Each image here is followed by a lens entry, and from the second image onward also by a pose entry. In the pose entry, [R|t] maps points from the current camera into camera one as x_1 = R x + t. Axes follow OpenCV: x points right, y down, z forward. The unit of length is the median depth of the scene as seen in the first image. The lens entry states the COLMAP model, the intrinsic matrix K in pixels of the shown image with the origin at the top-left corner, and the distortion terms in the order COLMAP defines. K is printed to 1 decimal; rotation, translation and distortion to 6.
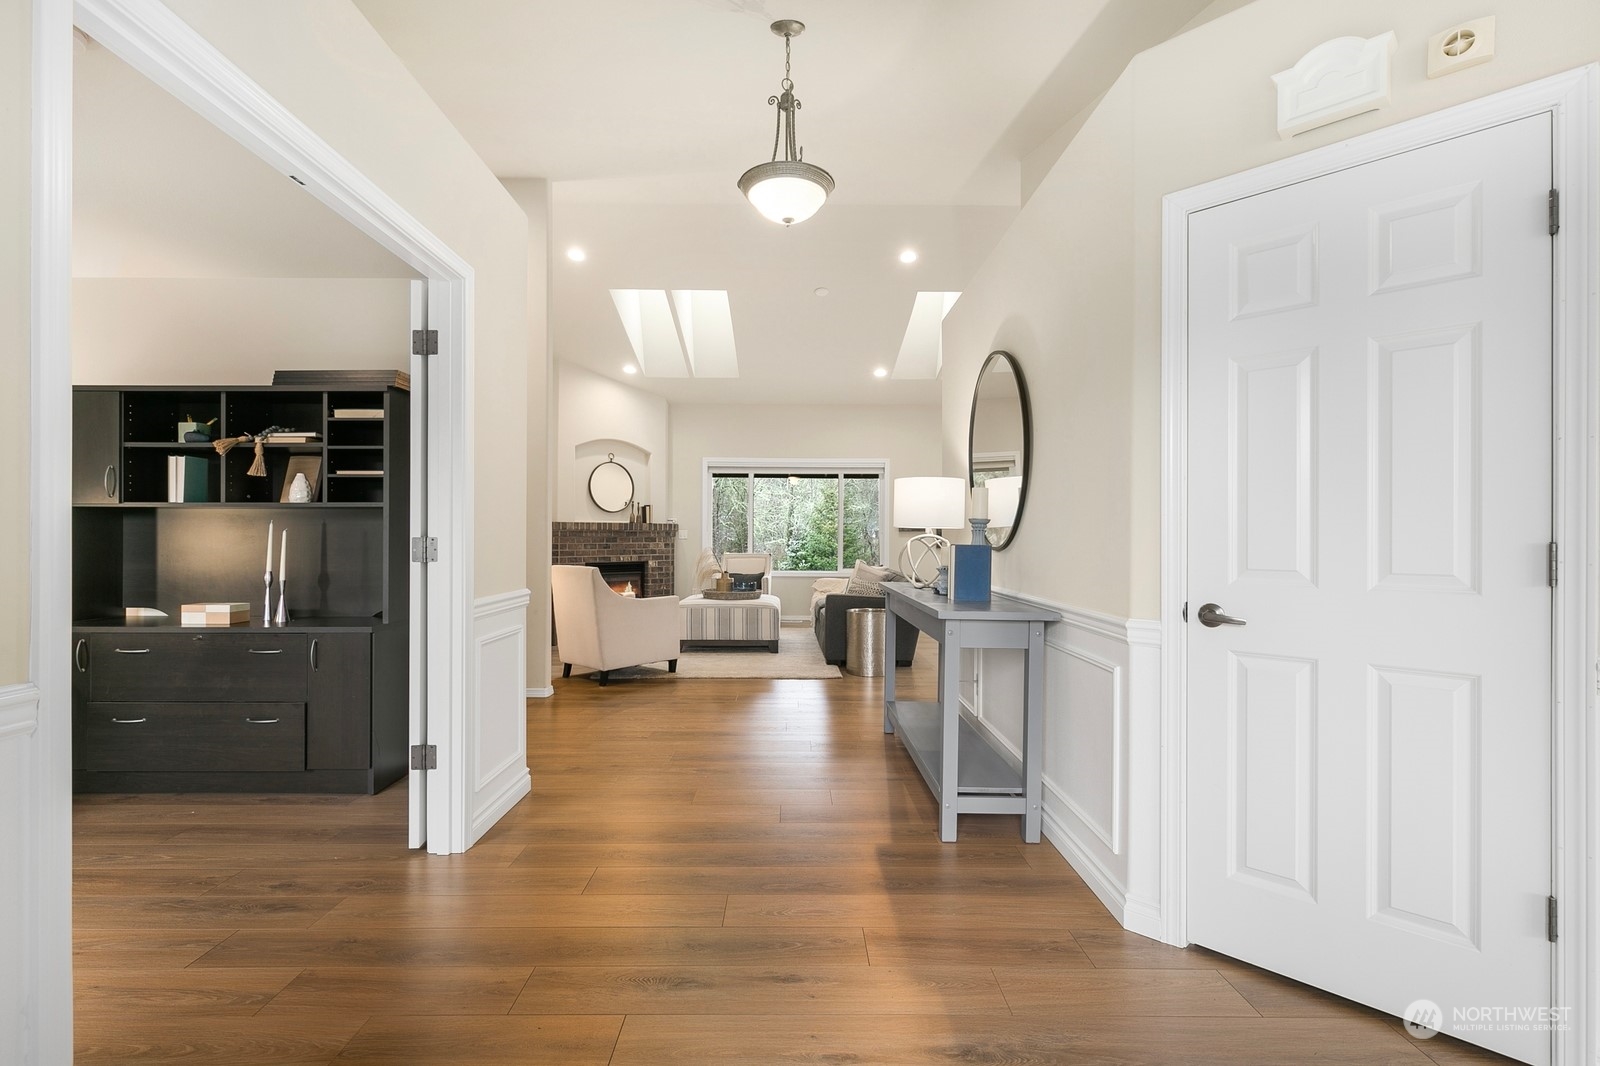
lens RADIAL K [[726.2, 0, 799.9], [0, 726.2, 535.3], [0, 0, 1]] dist [0.023011, -0.000467]
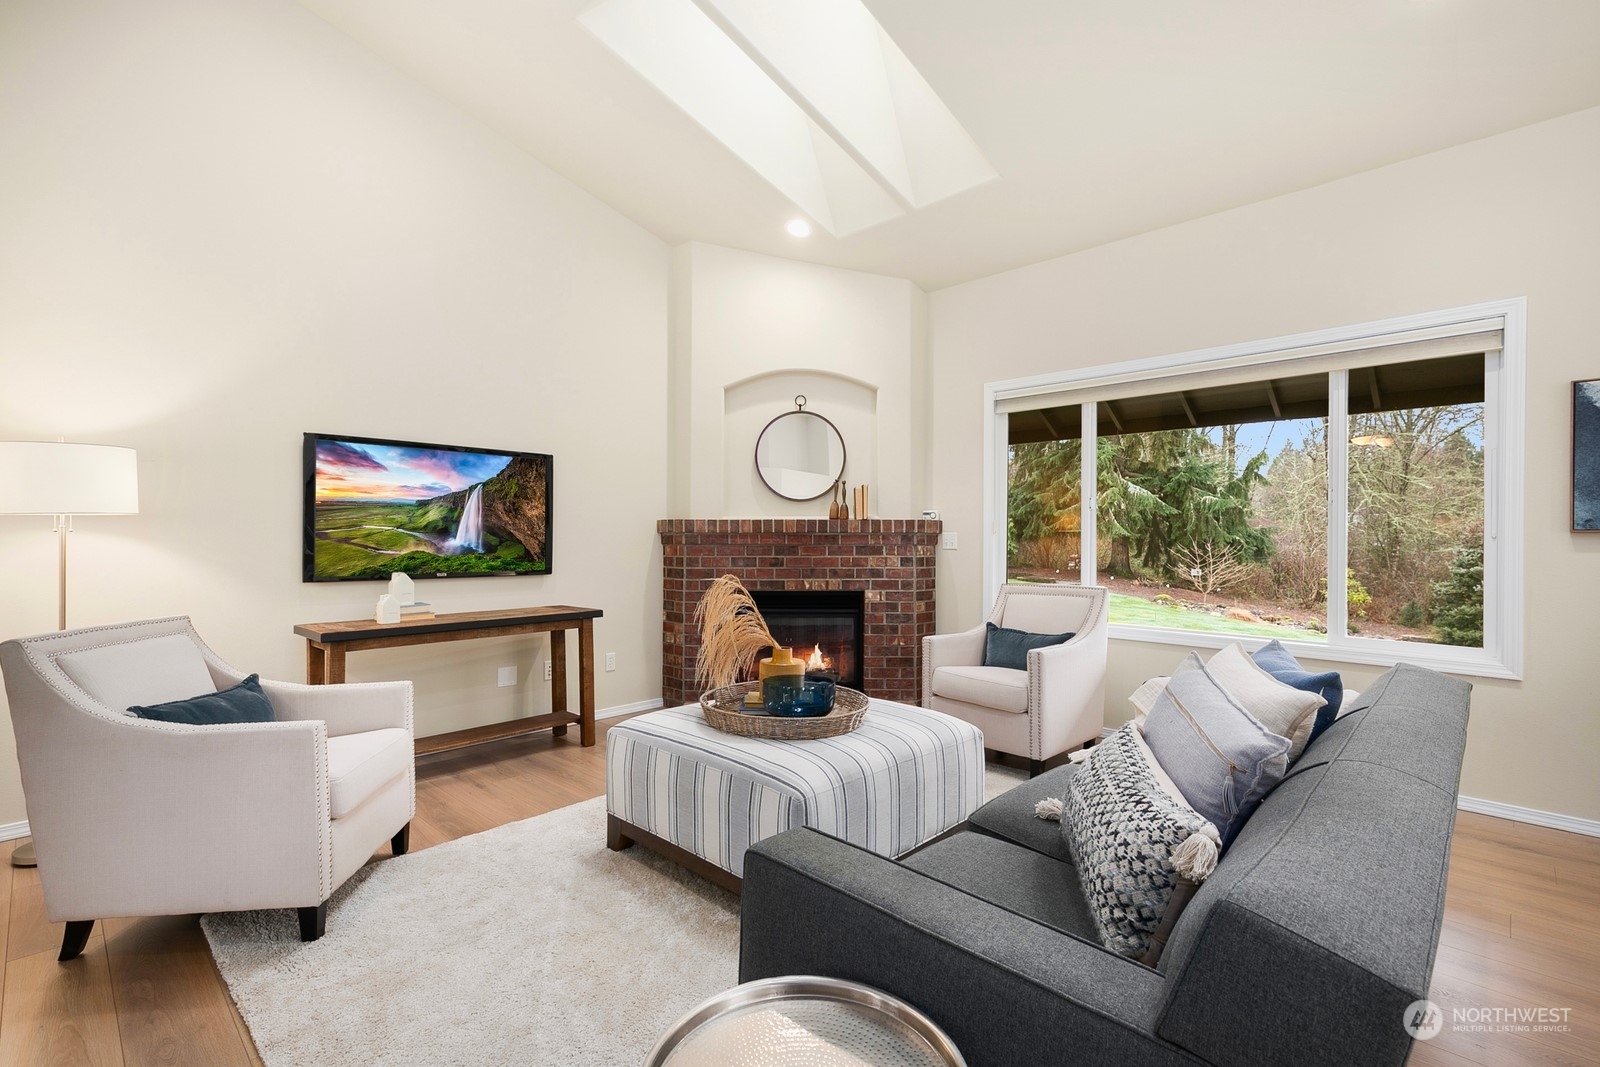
lens RADIAL K [[726.2, 0, 803.1], [0, 726.2, 538.9], [0, 0, 1]] dist [0.023011, -0.000467]
pose [[0.712345, -0.001519, -0.701828, 0.132723], [0.001147, 0.999999, -0.001000, -0.001963], [0.701828, -0.000092, 0.712346, 0.596813]]
